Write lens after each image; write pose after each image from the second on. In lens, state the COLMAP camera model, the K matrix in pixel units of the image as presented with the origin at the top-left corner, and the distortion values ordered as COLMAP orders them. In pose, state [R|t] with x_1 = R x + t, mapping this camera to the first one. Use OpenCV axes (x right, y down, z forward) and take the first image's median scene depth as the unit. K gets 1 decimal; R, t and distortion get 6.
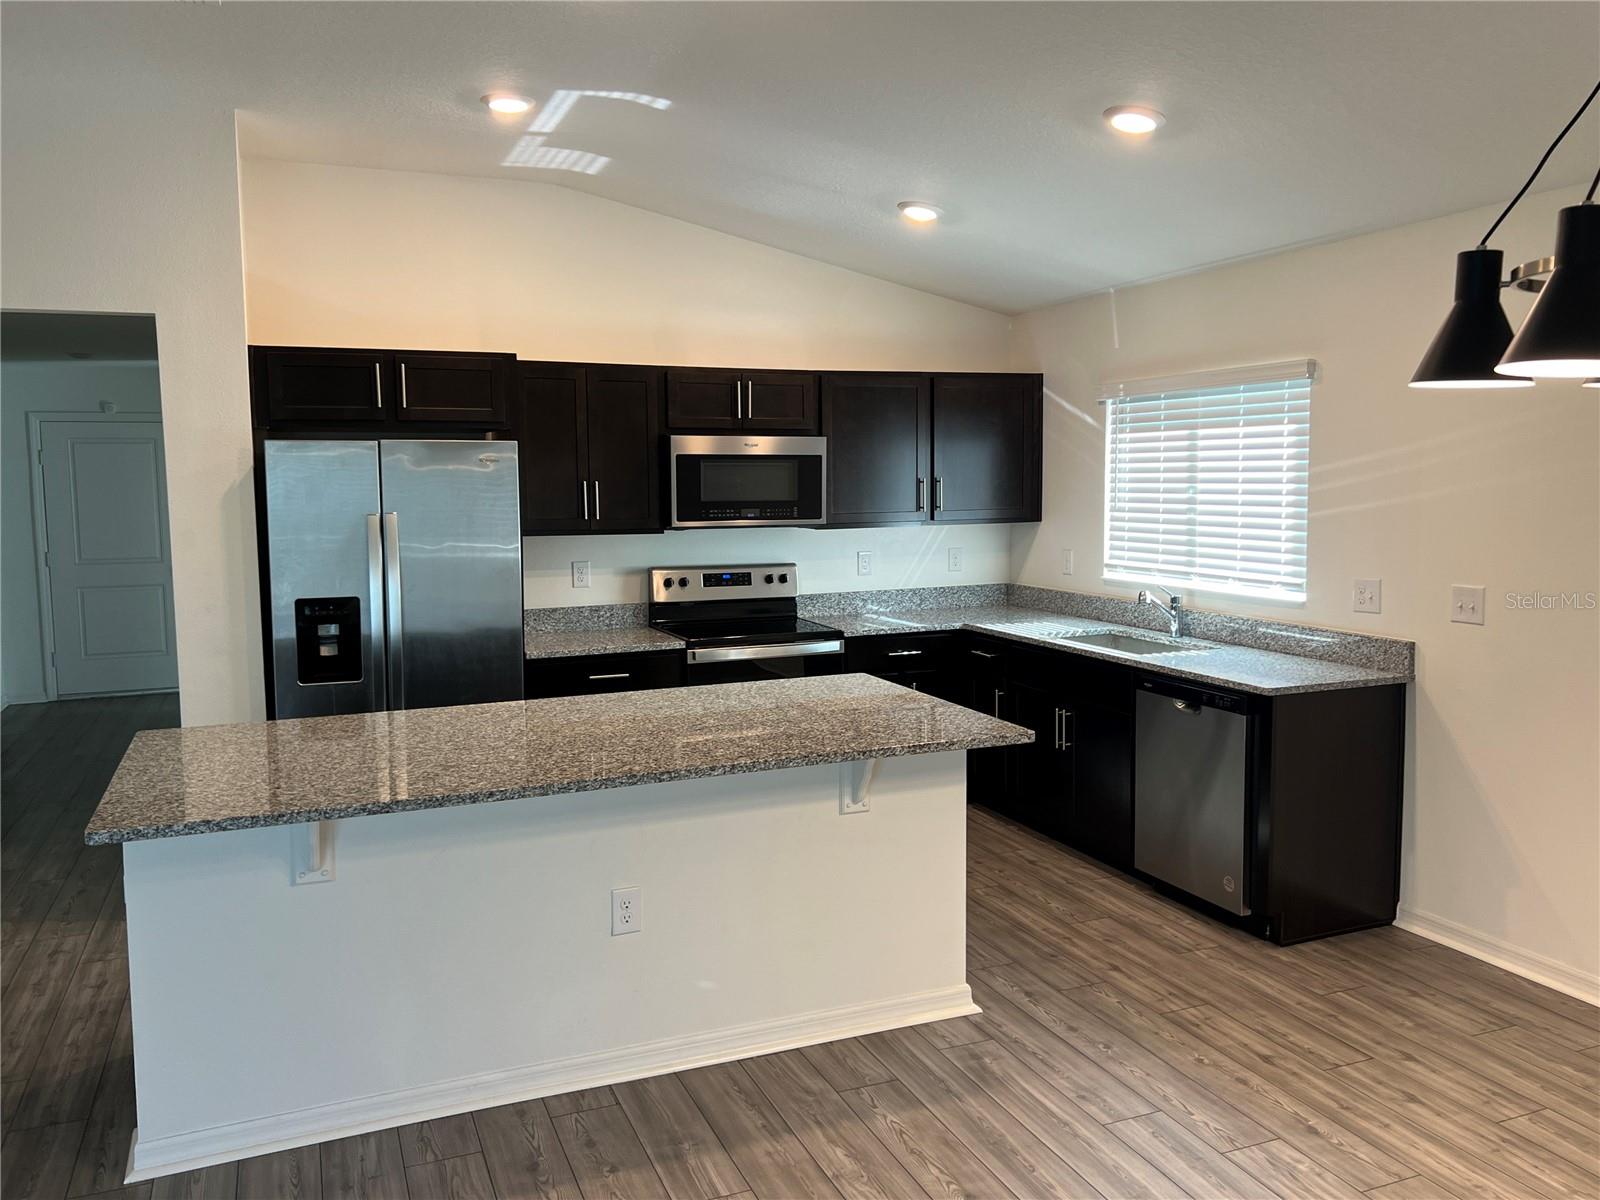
lens RADIAL K [[1262.6, 0, 817.5], [0, 1262.6, 584.5], [0, 0, 1]] dist [0.045719, -0.051422]
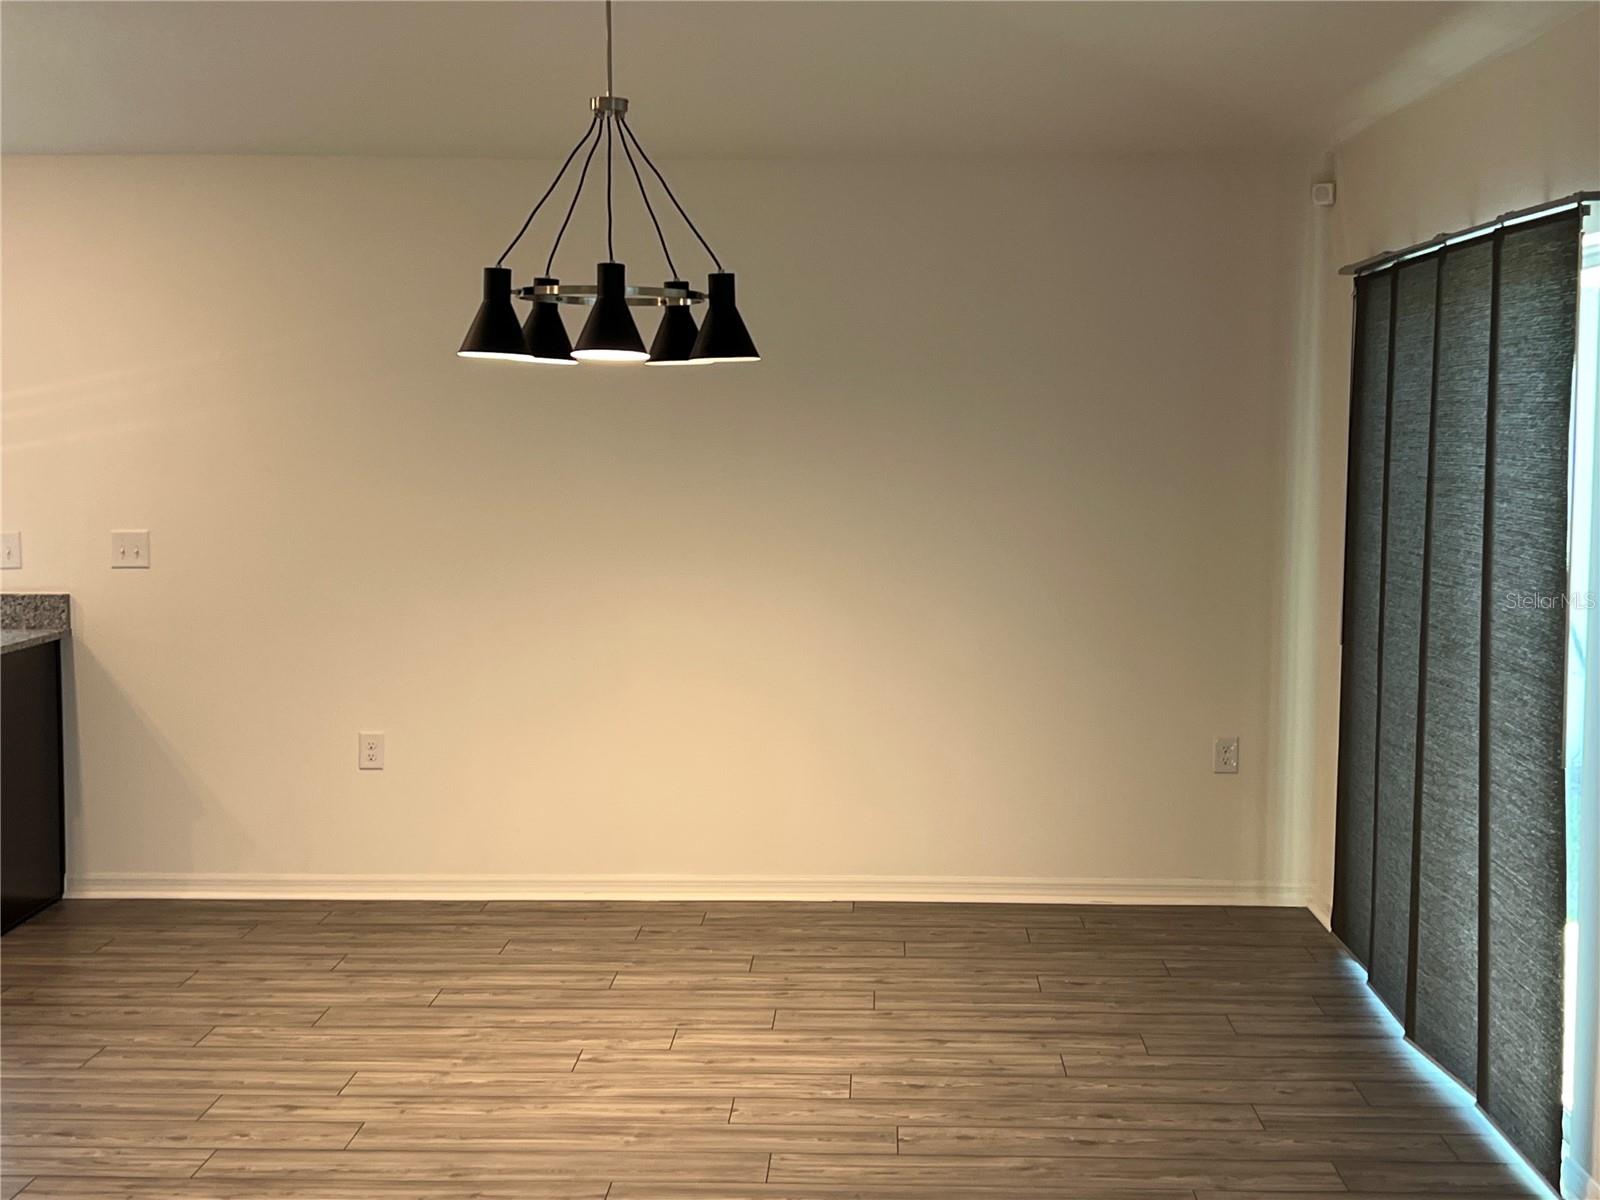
lens RADIAL K [[2048.5, 0, 810.8], [0, 2048.5, 596.8], [0, 0, 1]] dist [0.037801, 0.000000]
pose [[0.418652, -0.068562, 0.905555, -0.587506], [0.072709, 0.996476, 0.041832, 0.019491], [-0.905232, 0.048329, 0.422161, -0.129914]]
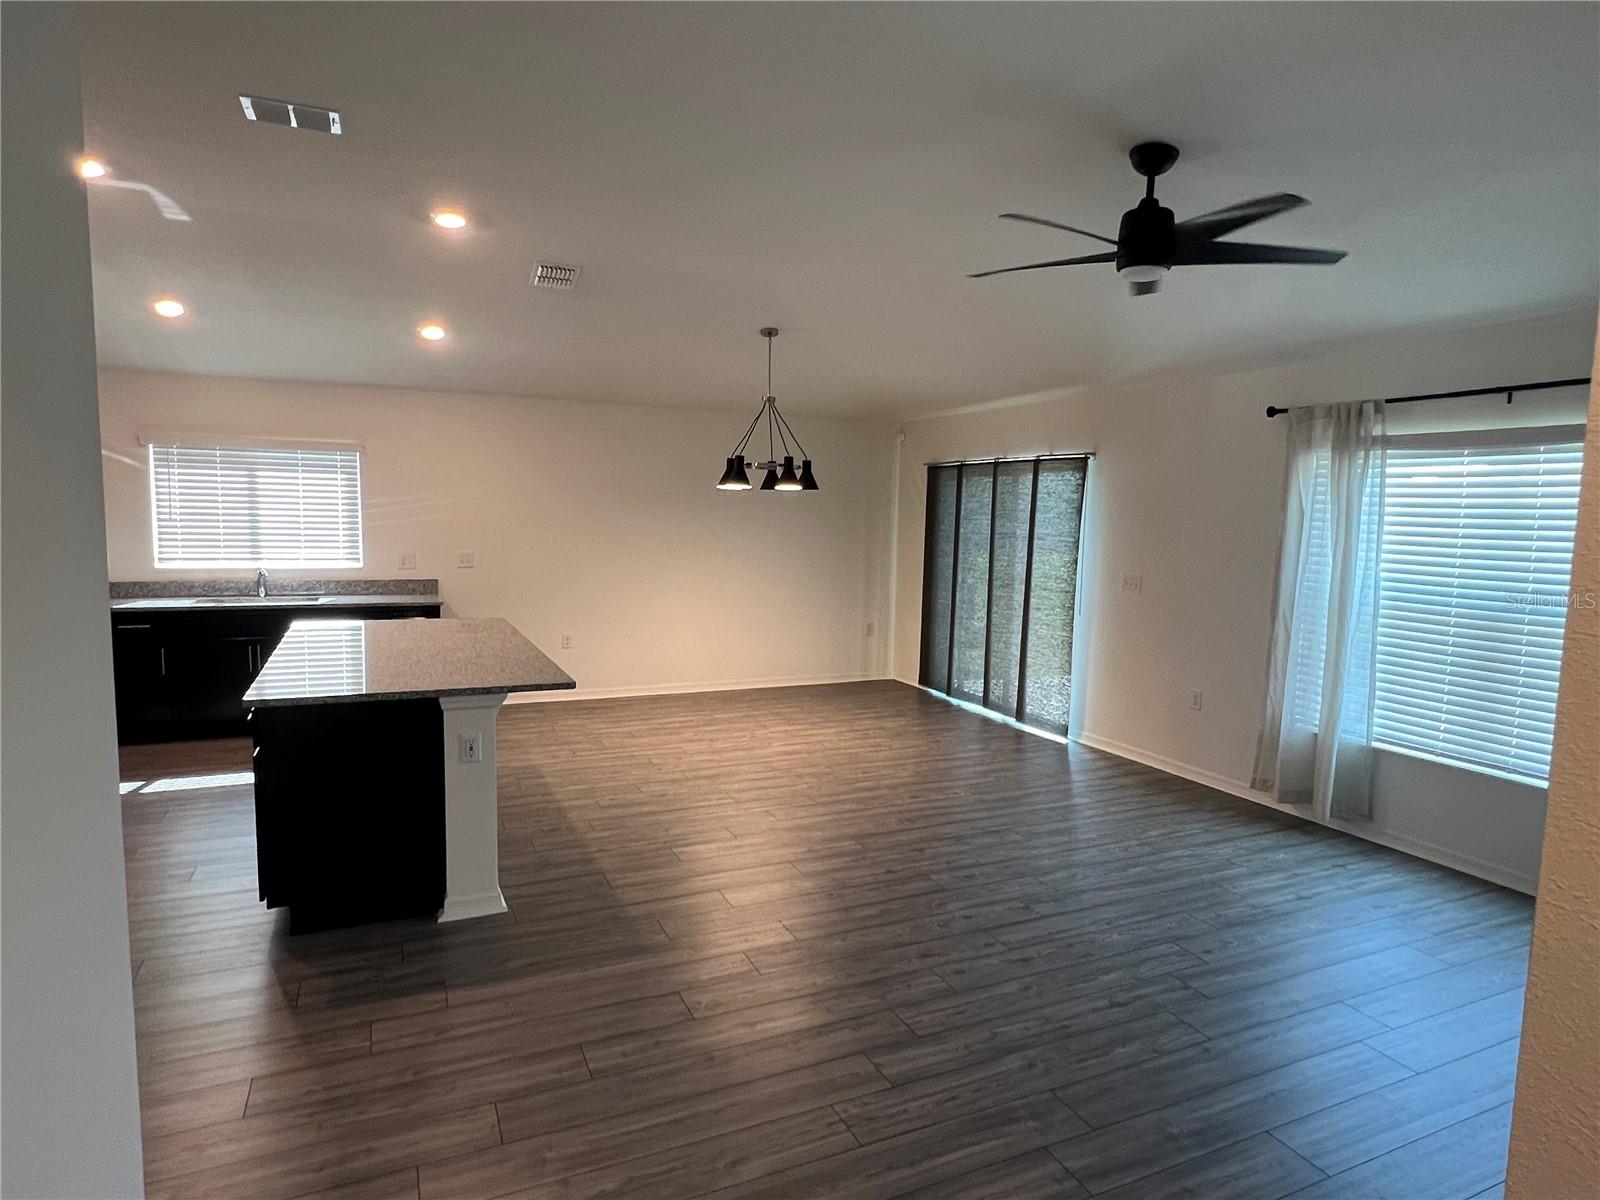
lens RADIAL K [[918.4, 0, 790.9], [0, 918.4, 611.8], [0, 0, 1]] dist [0.001440, 0.001039]
pose [[-0.023406, -0.096175, 0.995089, -0.976736], [0.065838, 0.993053, 0.097527, -0.011839], [-0.997556, 0.067798, -0.016912, 0.349366]]
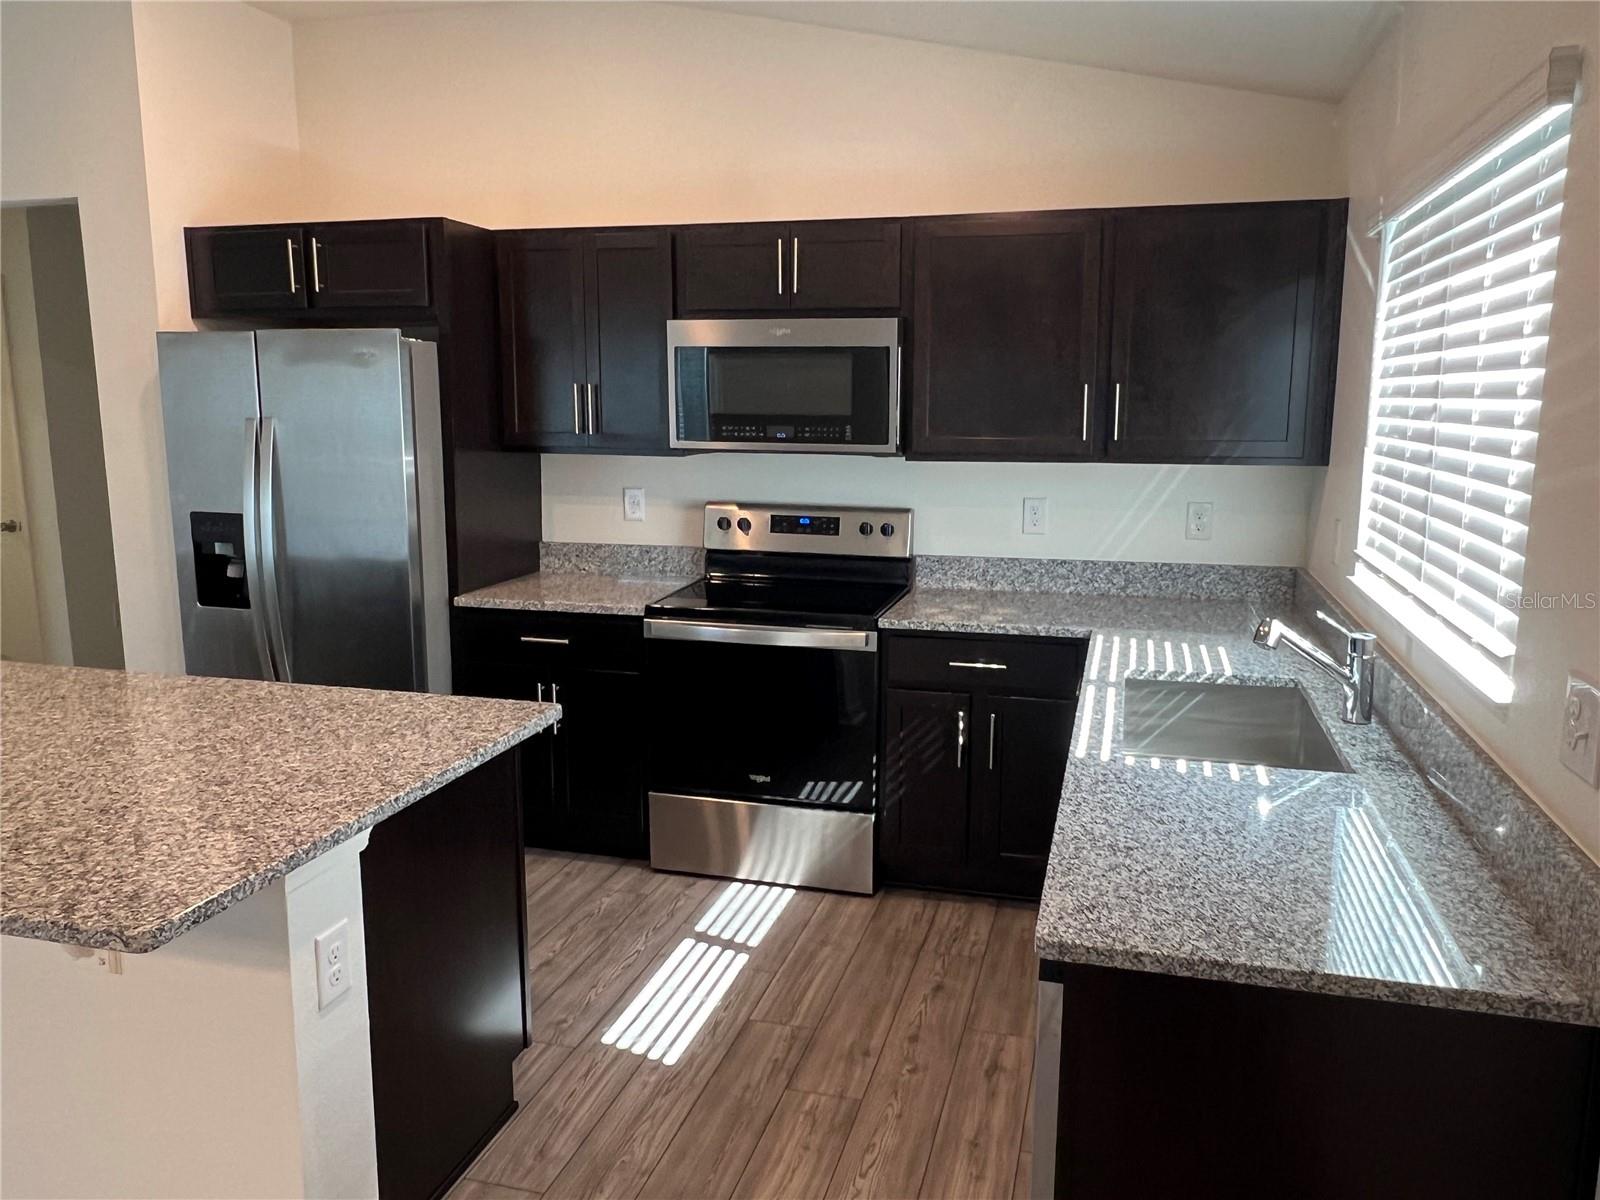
lens RADIAL K [[1177.9, 0, 812.5], [0, 1177.9, 597.9], [0, 0, 1]] dist [-0.007945, -0.003530]
pose [[0.783366, 0.117502, -0.610353, 0.407122], [-0.064598, 0.992042, 0.108074, -0.041876], [0.618195, -0.045234, 0.784722, 0.556053]]
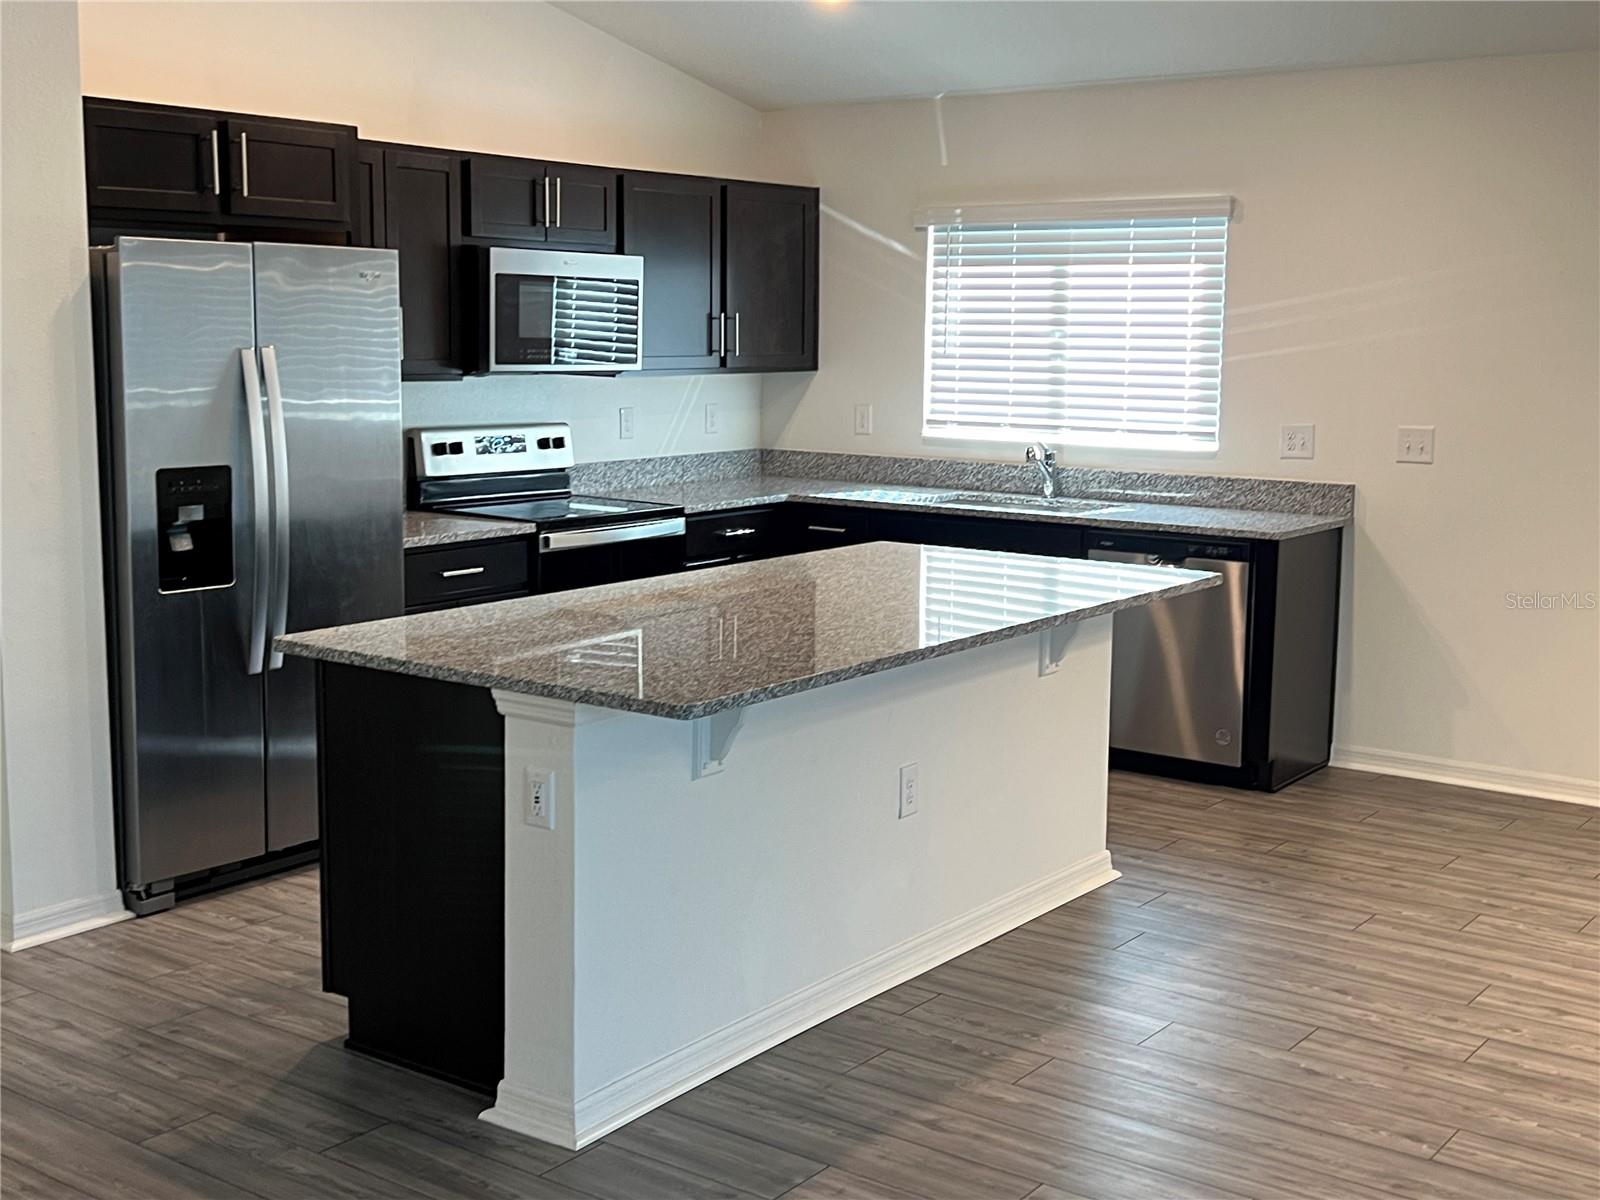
lens RADIAL K [[1899.4, 0, 833.6], [0, 1899.4, 571.6], [0, 0, 1]] dist [0.064976, 0.000000]
pose [[0.853541, -0.049542, 0.518665, -0.576917], [0.026106, 0.998285, 0.052393, 0.019903], [-0.520371, -0.031179, 0.853371, -0.074618]]
